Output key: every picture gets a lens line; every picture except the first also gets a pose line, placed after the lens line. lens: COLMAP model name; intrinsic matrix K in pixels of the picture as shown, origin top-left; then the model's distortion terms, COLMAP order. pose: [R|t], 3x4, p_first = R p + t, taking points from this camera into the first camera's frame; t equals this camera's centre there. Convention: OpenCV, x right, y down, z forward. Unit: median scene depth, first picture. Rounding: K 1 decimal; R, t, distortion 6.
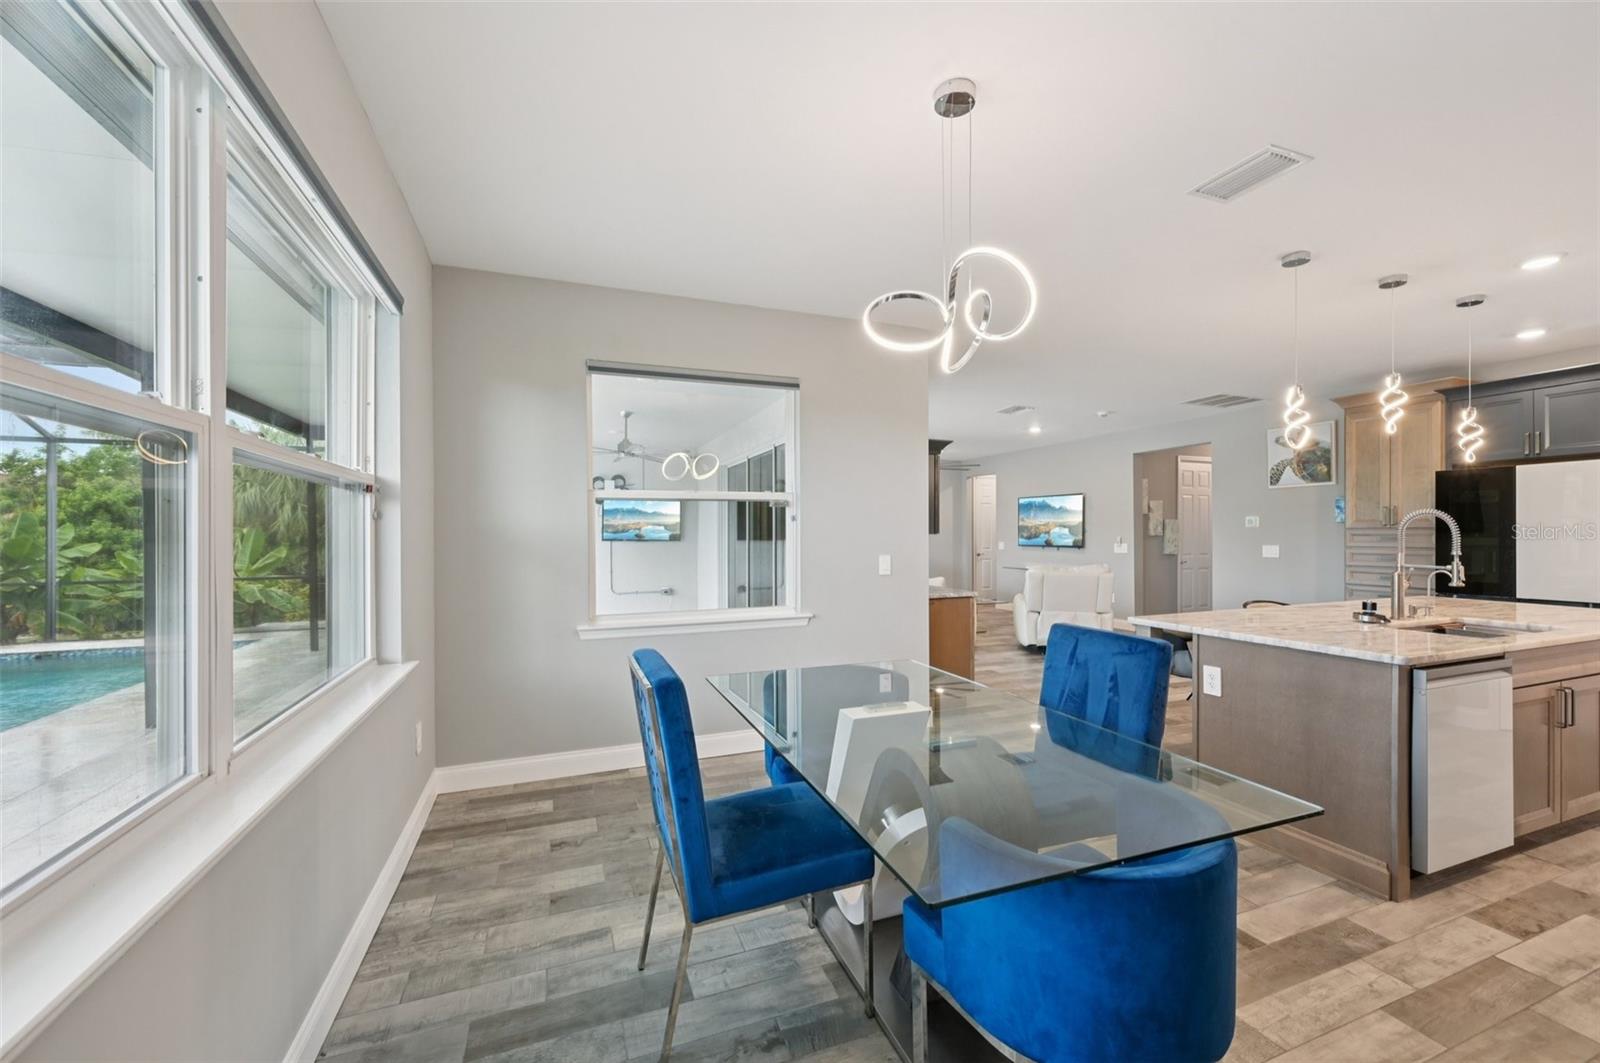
lens RADIAL K [[635.0, 0, 803.0], [0, 635.0, 535.8], [0, 0, 1]] dist [-0.000604, 0.000003]
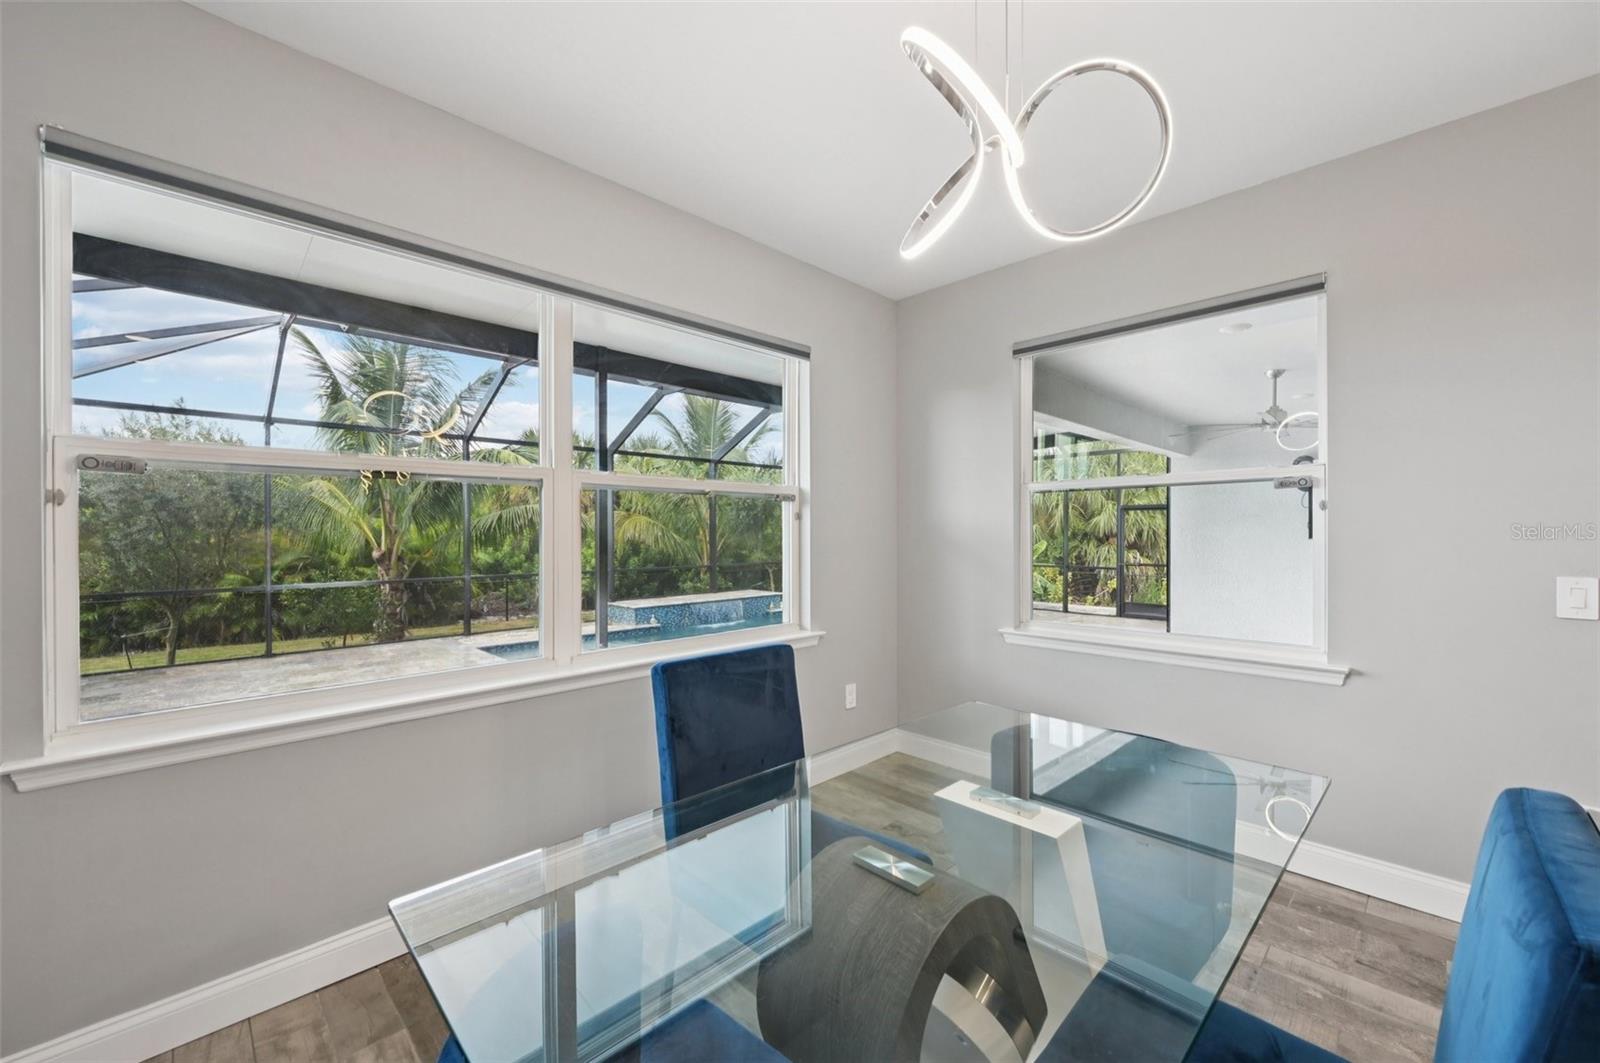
lens RADIAL K [[635.0, 0, 803.0], [0, 635.0, 535.8], [0, 0, 1]] dist [-0.000604, 0.000003]
pose [[0.391285, 0.009027, -0.920225, 0.491028], [-0.002779, 0.999959, 0.008627, -0.002860], [0.920266, -0.000819, 0.391294, 0.427010]]
